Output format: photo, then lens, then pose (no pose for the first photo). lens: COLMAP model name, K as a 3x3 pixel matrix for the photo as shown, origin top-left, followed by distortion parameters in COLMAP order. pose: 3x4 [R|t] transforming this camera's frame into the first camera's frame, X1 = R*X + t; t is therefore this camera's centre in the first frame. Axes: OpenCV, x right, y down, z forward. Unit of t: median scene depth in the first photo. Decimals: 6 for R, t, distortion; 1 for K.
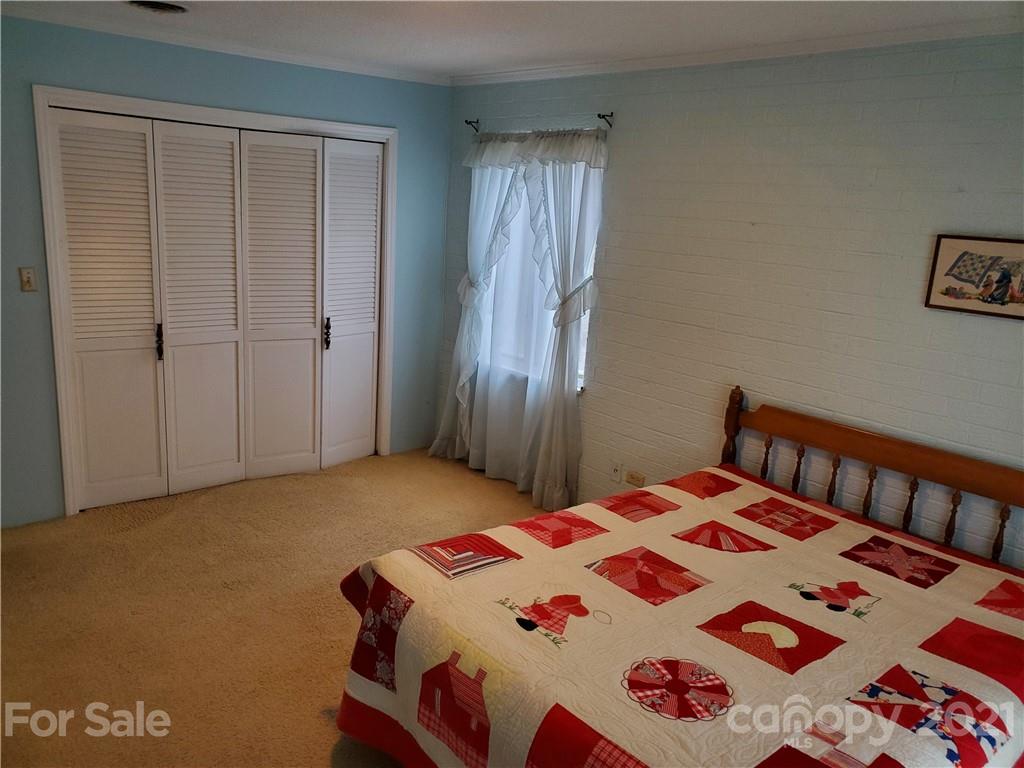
lens RADIAL K [[780.3, 0, 512.0], [0, 780.3, 384.0], [0, 0, 1]] dist [0.055077, 0.000896]
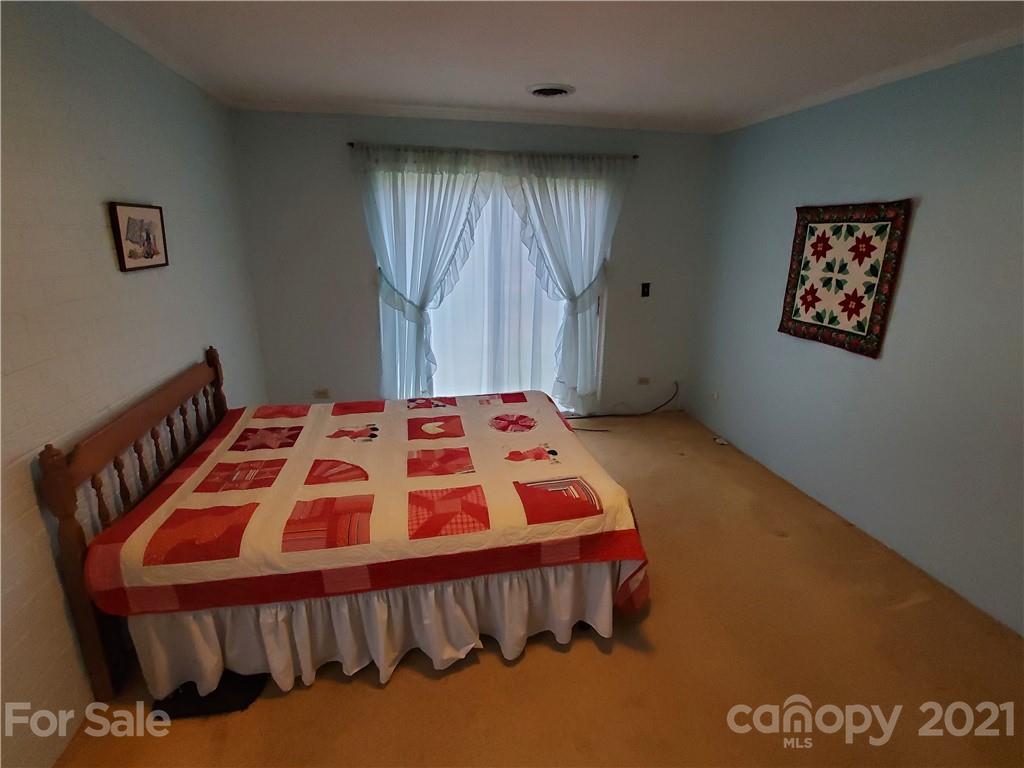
lens RADIAL K [[496.9, 0, 512.0], [0, 496.9, 384.0], [0, 0, 1]] dist [-0.002537, 0.005512]
pose [[-0.846301, -0.232204, 0.479434, -0.305910], [0.055241, 0.856890, 0.512530, -0.303568], [-0.529834, 0.460239, -0.712359, 1.356293]]
